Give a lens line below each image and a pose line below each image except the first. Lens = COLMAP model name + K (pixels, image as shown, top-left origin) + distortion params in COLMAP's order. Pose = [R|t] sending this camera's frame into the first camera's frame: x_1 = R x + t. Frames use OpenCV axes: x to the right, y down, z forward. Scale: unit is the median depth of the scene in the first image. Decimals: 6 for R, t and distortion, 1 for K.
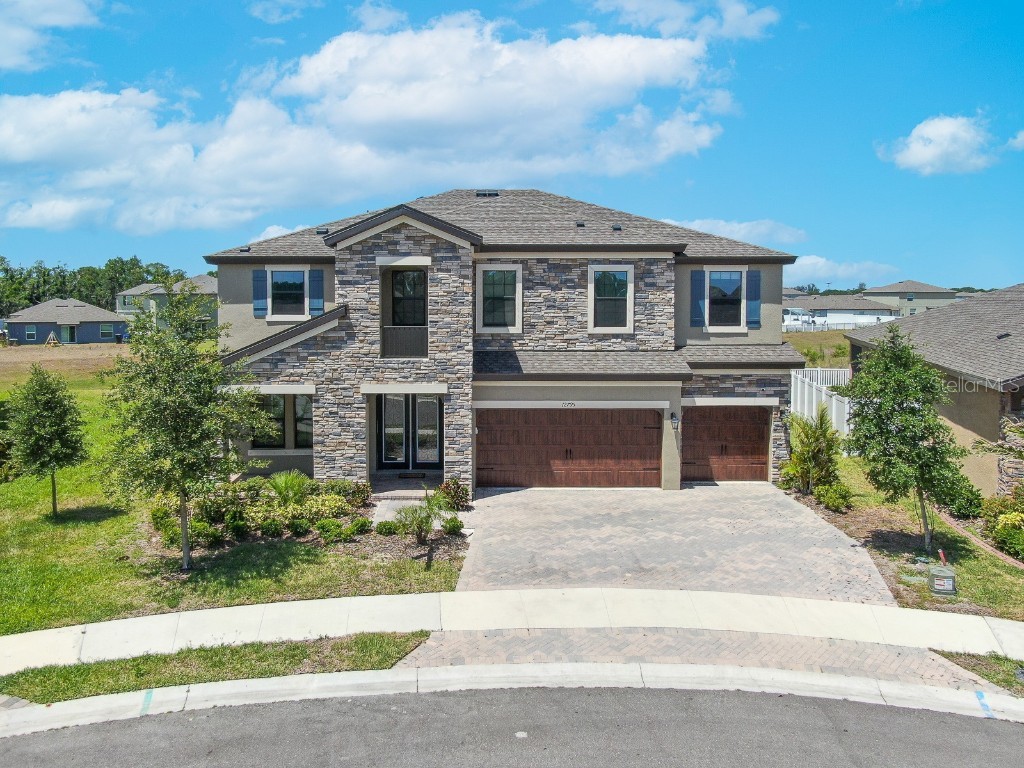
lens RADIAL K [[753.0, 0, 479.3], [0, 753.0, 342.7], [0, 0, 1]] dist [-0.009136, -0.001130]
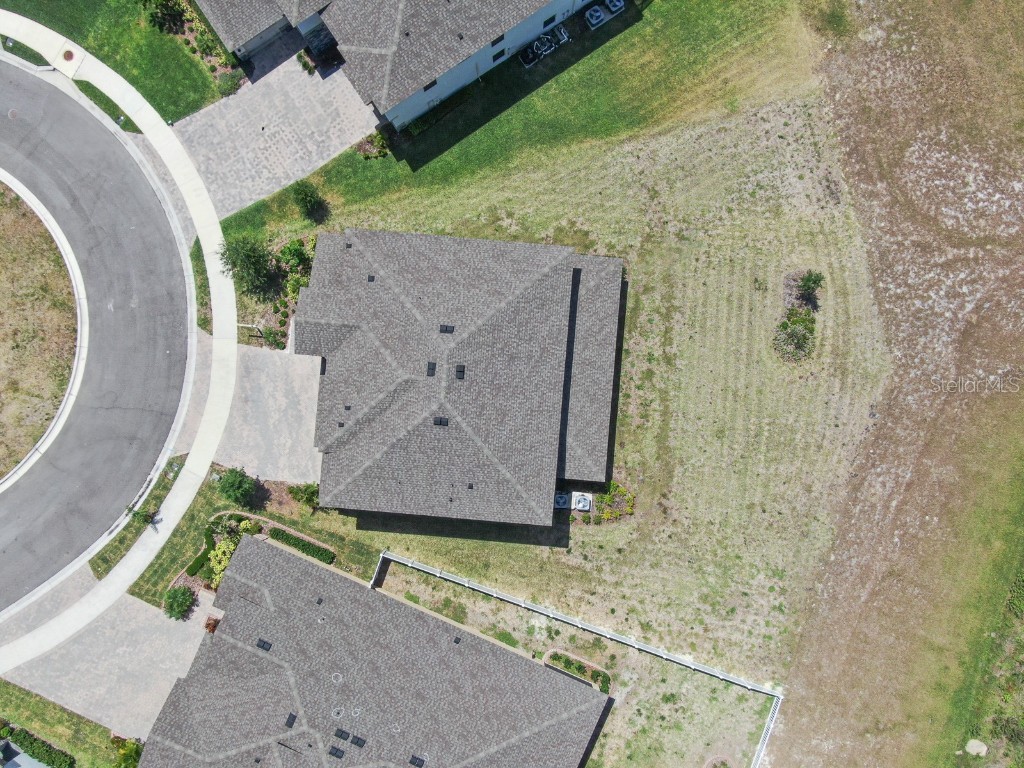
lens RADIAL K [[1131.8, 0, 512.0], [0, 1131.8, 384.0], [0, 0, 1]] dist [0.082247, -0.269830]
pose [[-0.094761, 0.995267, -0.021559, 0.110048], [-0.051943, 0.016684, 0.998511, -3.704882], [0.994144, 0.095739, 0.050116, 1.488828]]
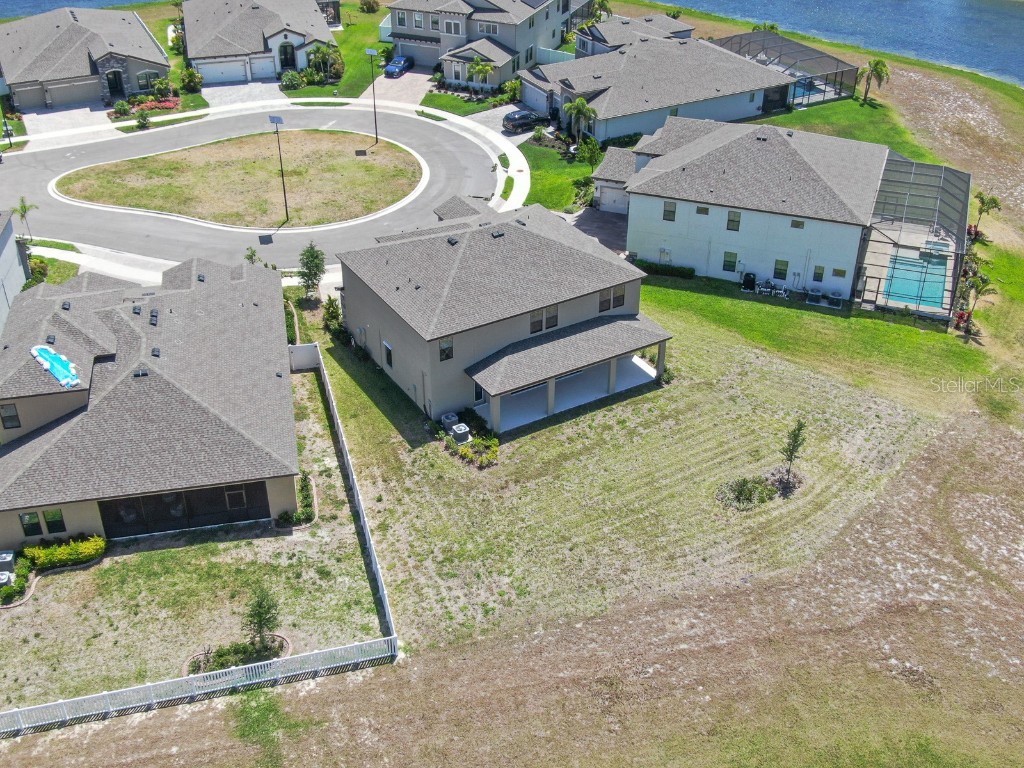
lens RADIAL K [[1131.8, 0, 512.0], [0, 1131.8, 384.0], [0, 0, 1]] dist [0.082247, -0.269830]
pose [[-0.862004, 0.274103, -0.426400, 1.807038], [-0.030327, 0.811795, 0.583155, -2.172856], [0.505994, 0.515613, -0.691457, 4.539677]]
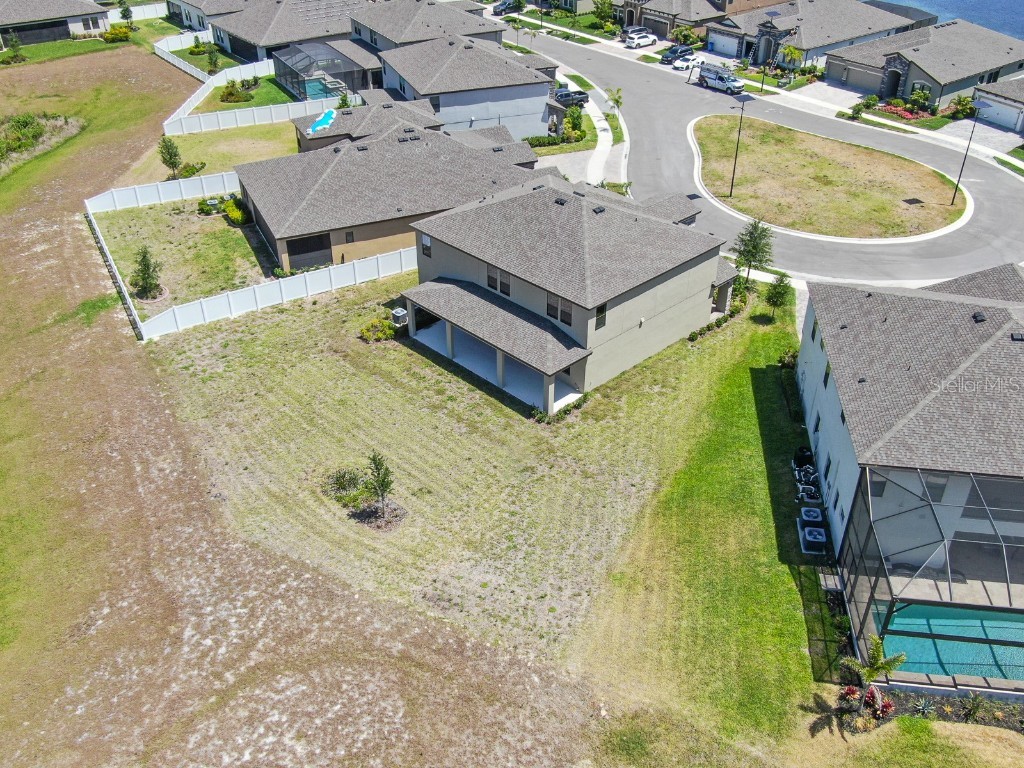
lens RADIAL K [[933.4, 0, 516.2], [0, 933.4, 387.3], [0, 0, 1]] dist [0.003086, 0.006643]
pose [[-0.689208, -0.403453, 0.601845, -2.074410], [0.037526, 0.809641, 0.585725, -1.656330], [-0.723591, 0.426271, -0.542871, 3.635019]]
